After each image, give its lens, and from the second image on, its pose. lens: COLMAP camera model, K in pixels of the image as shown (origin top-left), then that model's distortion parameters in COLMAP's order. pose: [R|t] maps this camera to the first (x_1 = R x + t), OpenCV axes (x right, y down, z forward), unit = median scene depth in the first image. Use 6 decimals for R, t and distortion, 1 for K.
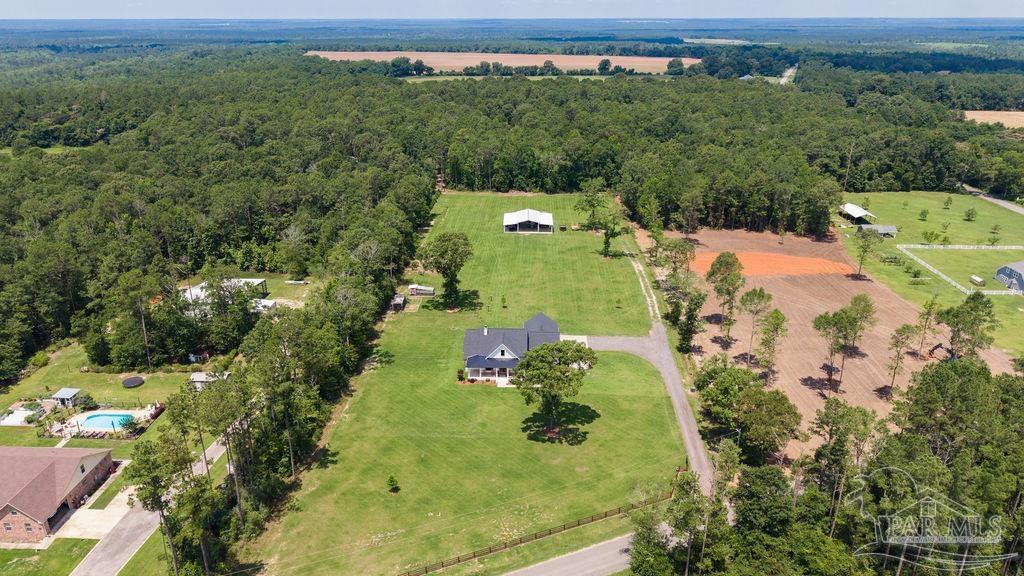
lens RADIAL K [[664.9, 0, 512.0], [0, 664.9, 288.0], [0, 0, 1]] dist [0.030188, -0.001657]
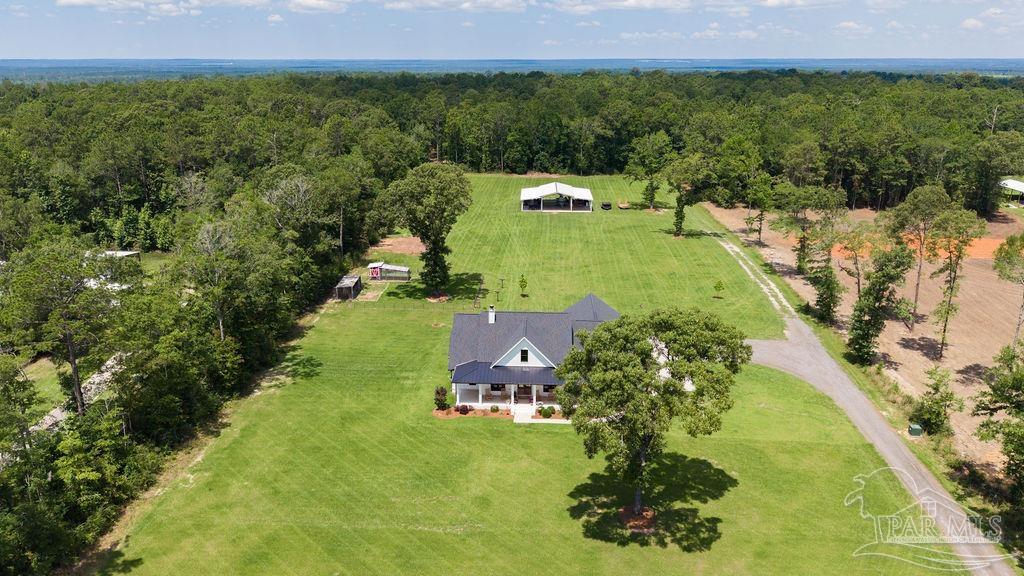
lens RADIAL K [[722.2, 0, 512.0], [0, 722.2, 288.0], [0, 0, 1]] dist [0.006720, -0.002876]
pose [[0.999825, 0.006408, -0.017551, -0.013354], [-0.007622, 0.997518, -0.070002, 0.079635], [0.017059, 0.070123, 0.997392, 0.418353]]
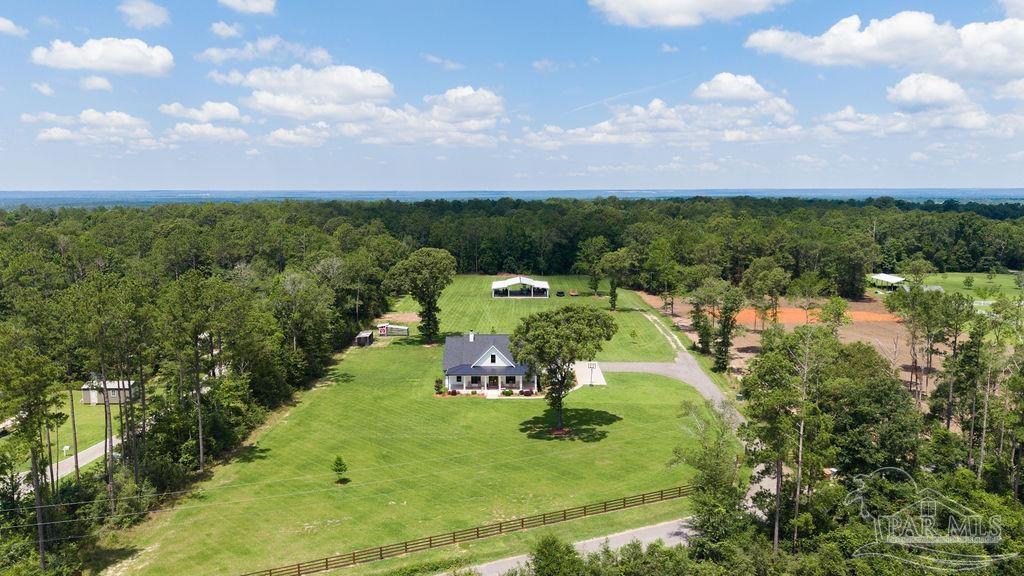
lens RADIAL K [[720.4, 0, 512.0], [0, 720.4, 288.0], [0, 0, 1]] dist [0.029570, -0.001066]
pose [[0.999813, -0.003018, 0.019118, -0.007219], [0.007494, 0.971078, -0.238647, 0.206386], [-0.017845, 0.238745, 0.970918, 0.145349]]
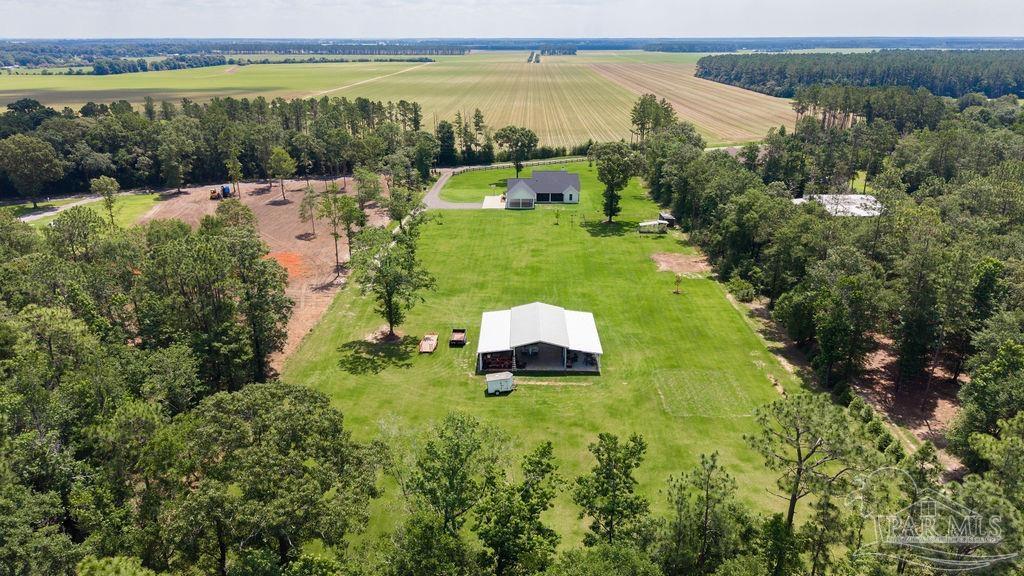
lens RADIAL K [[711.2, 0, 512.0], [0, 711.2, 288.0], [0, 0, 1]] dist [-0.002990, -0.004671]
pose [[-0.999931, 0.010397, -0.005544, 0.072371], [0.004218, 0.755220, 0.655458, -0.688098], [0.011002, 0.655389, -0.755211, 2.182271]]
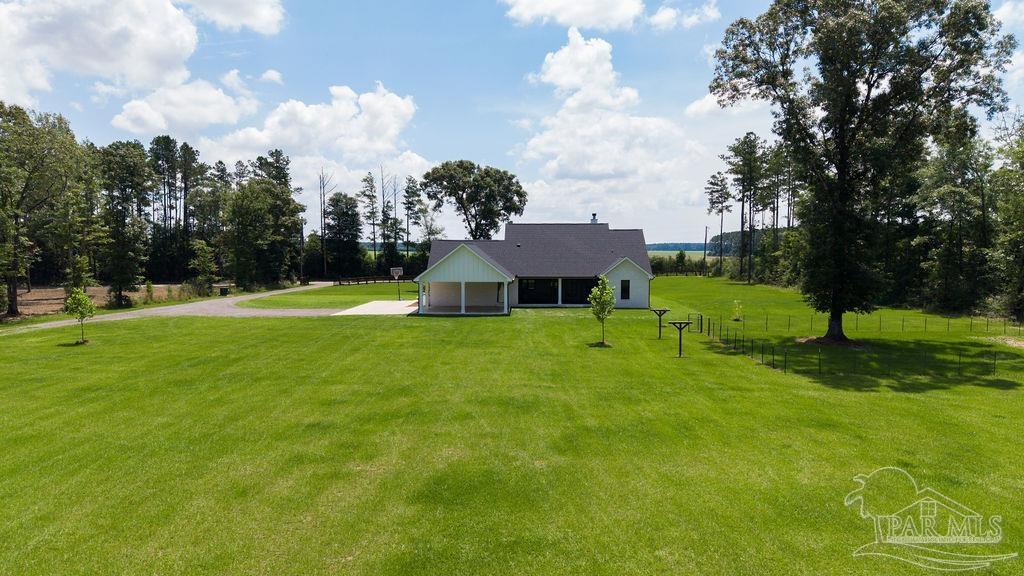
lens RADIAL K [[676.0, 0, 512.0], [0, 676.0, 288.0], [0, 0, 1]] dist [0.005853, -0.000635]
pose [[-0.999941, 0.004684, -0.009787, 0.022756], [0.000283, 0.912962, 0.408044, -0.090055], [0.010846, 0.408018, -0.912910, 1.407600]]
